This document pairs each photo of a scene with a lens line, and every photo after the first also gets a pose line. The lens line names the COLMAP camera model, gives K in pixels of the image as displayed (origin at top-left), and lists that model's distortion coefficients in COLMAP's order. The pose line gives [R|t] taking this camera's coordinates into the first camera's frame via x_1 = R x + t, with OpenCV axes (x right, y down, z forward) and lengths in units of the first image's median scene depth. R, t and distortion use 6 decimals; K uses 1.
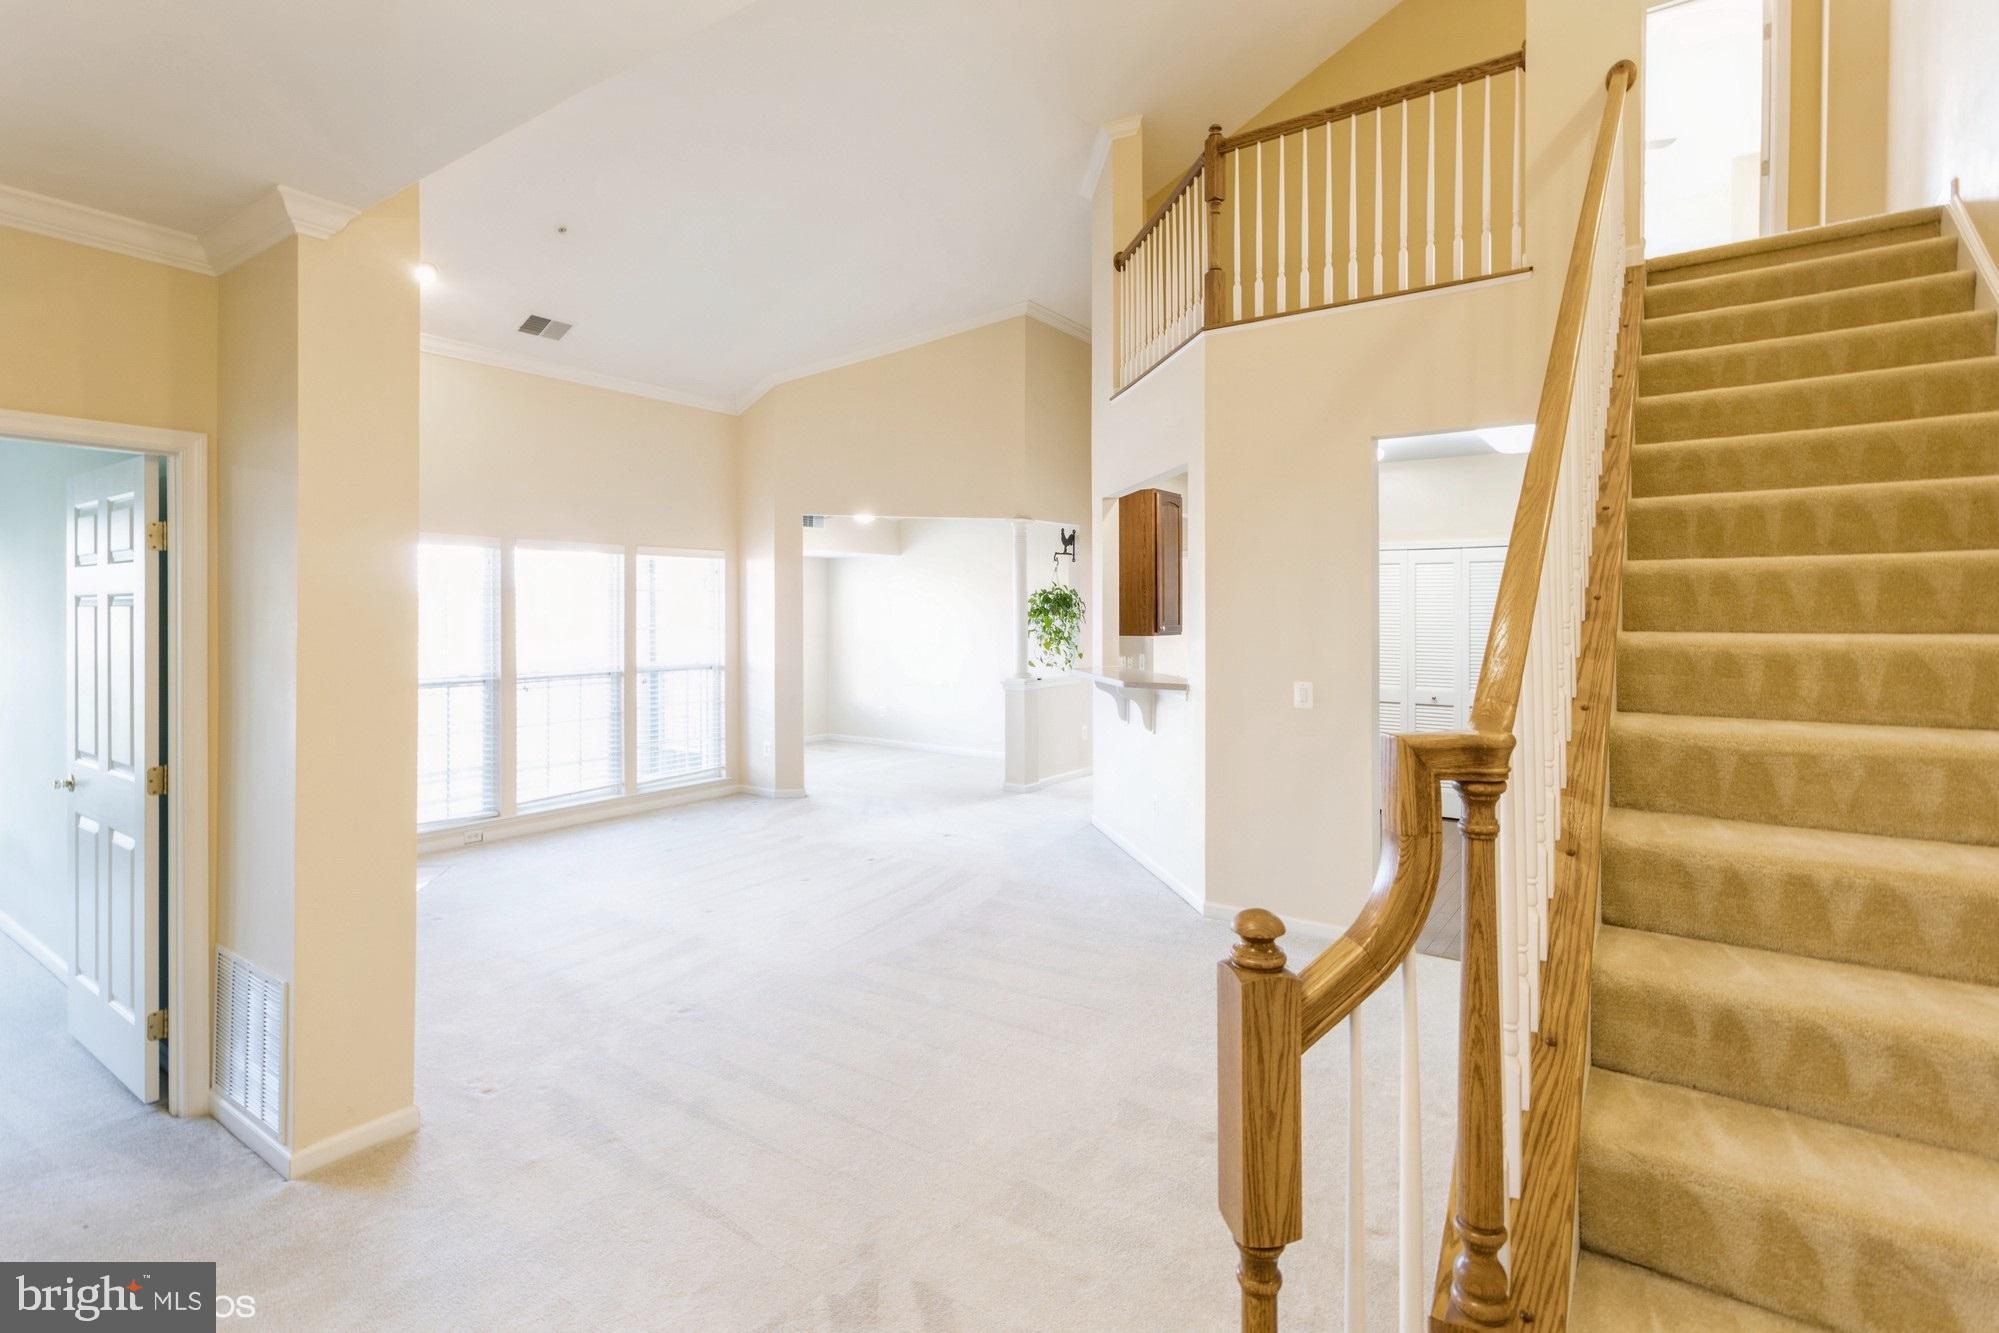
lens RADIAL K [[976.6, 0, 1008.5], [0, 976.6, 604.3], [0, 0, 1]] dist [0.002997, 0.003017]
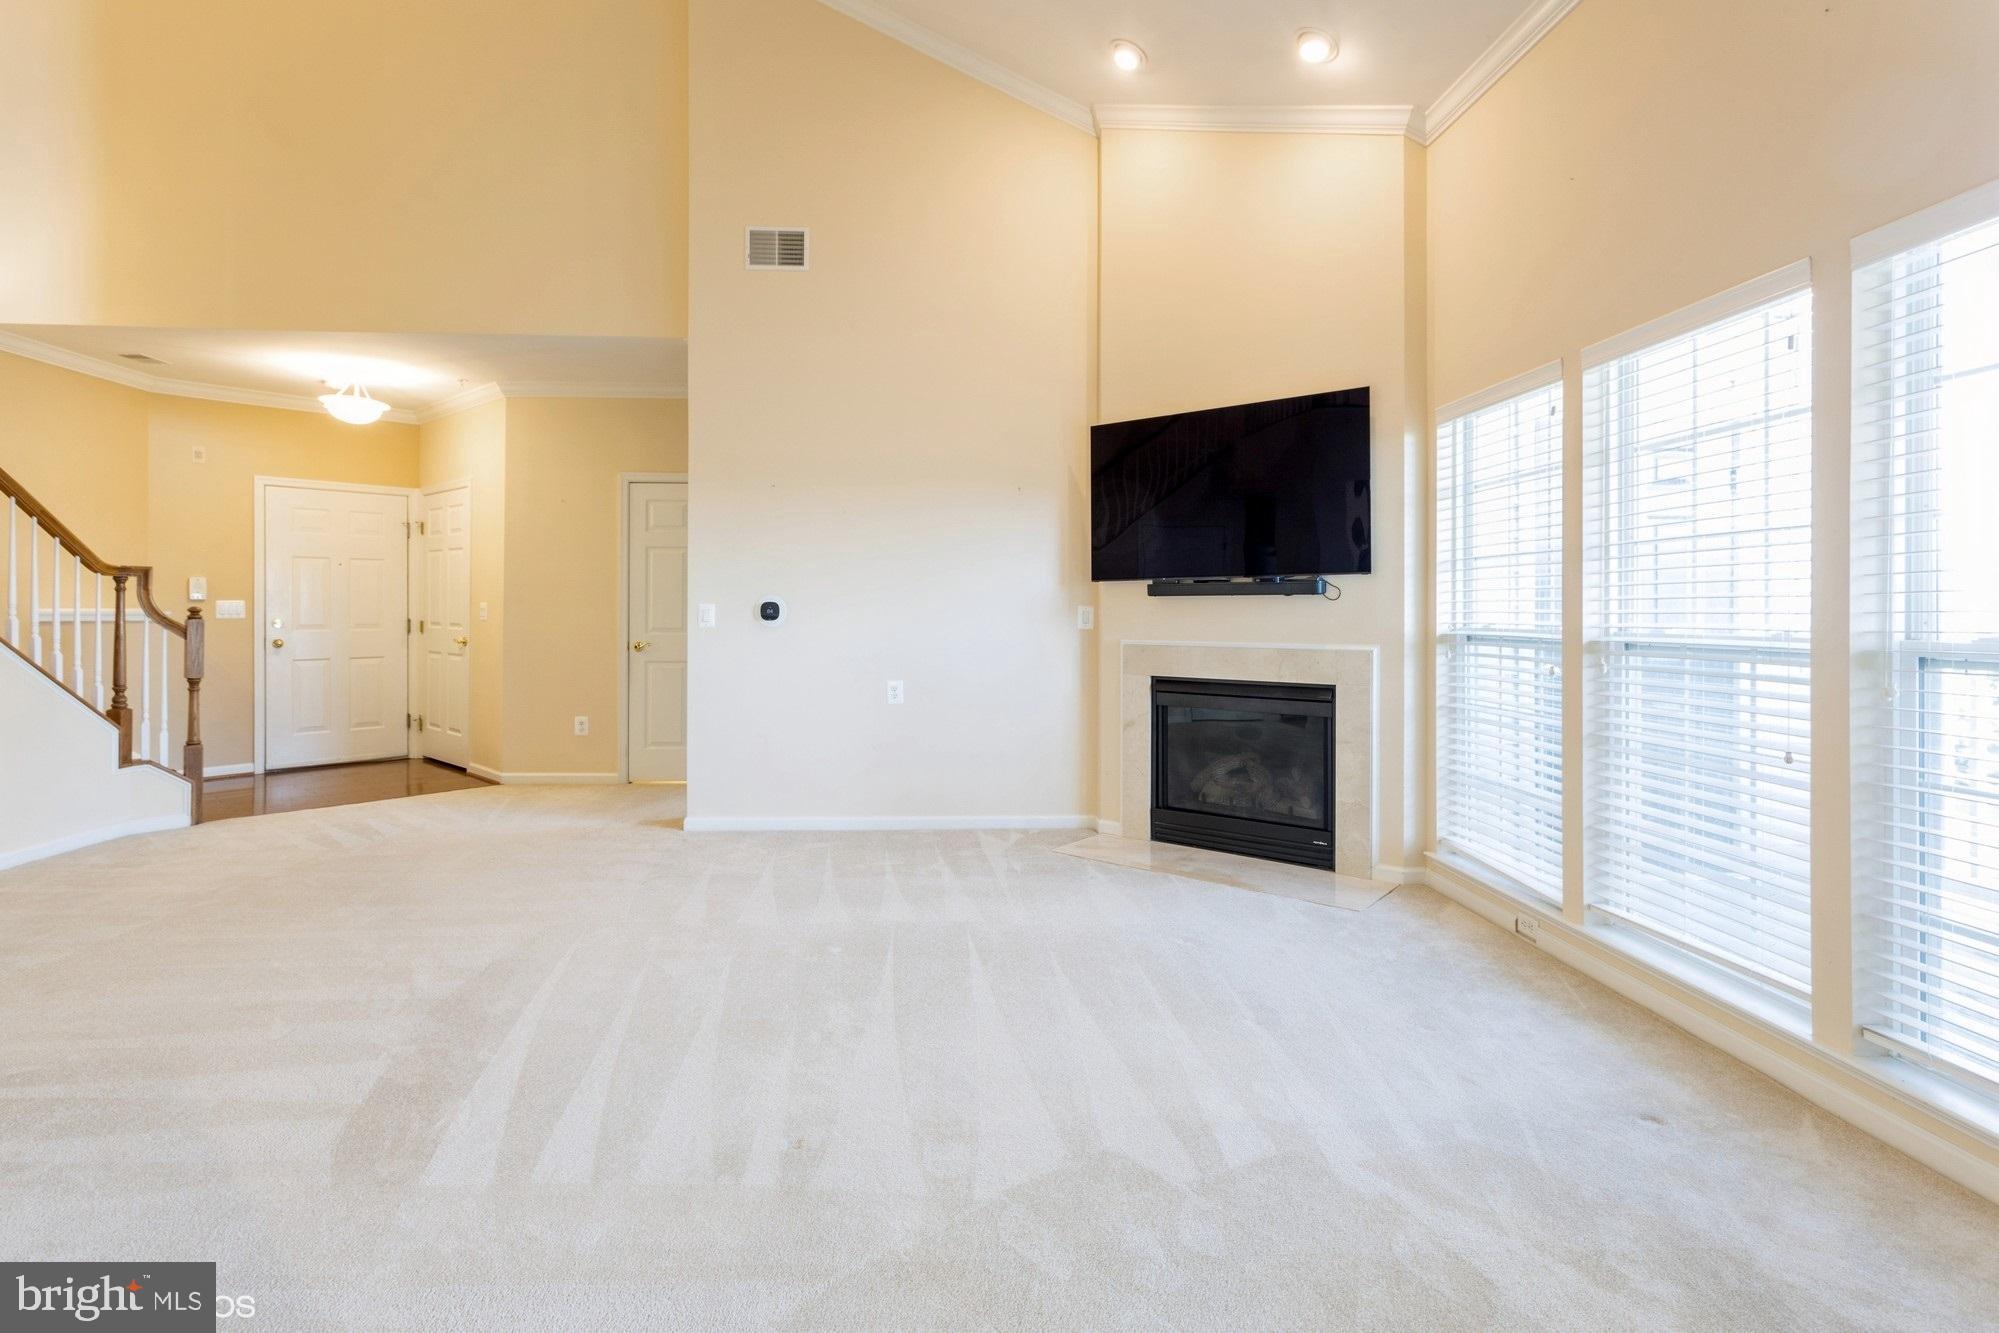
lens RADIAL K [[976.6, 0, 977.3], [0, 976.6, 606.1], [0, 0, 1]] dist [0.002997, 0.003017]
pose [[-0.796817, -0.006419, -0.604186, 0.016077], [-0.001571, 0.999962, -0.008551, 0.056742], [0.604218, -0.005865, -0.796797, 1.099414]]
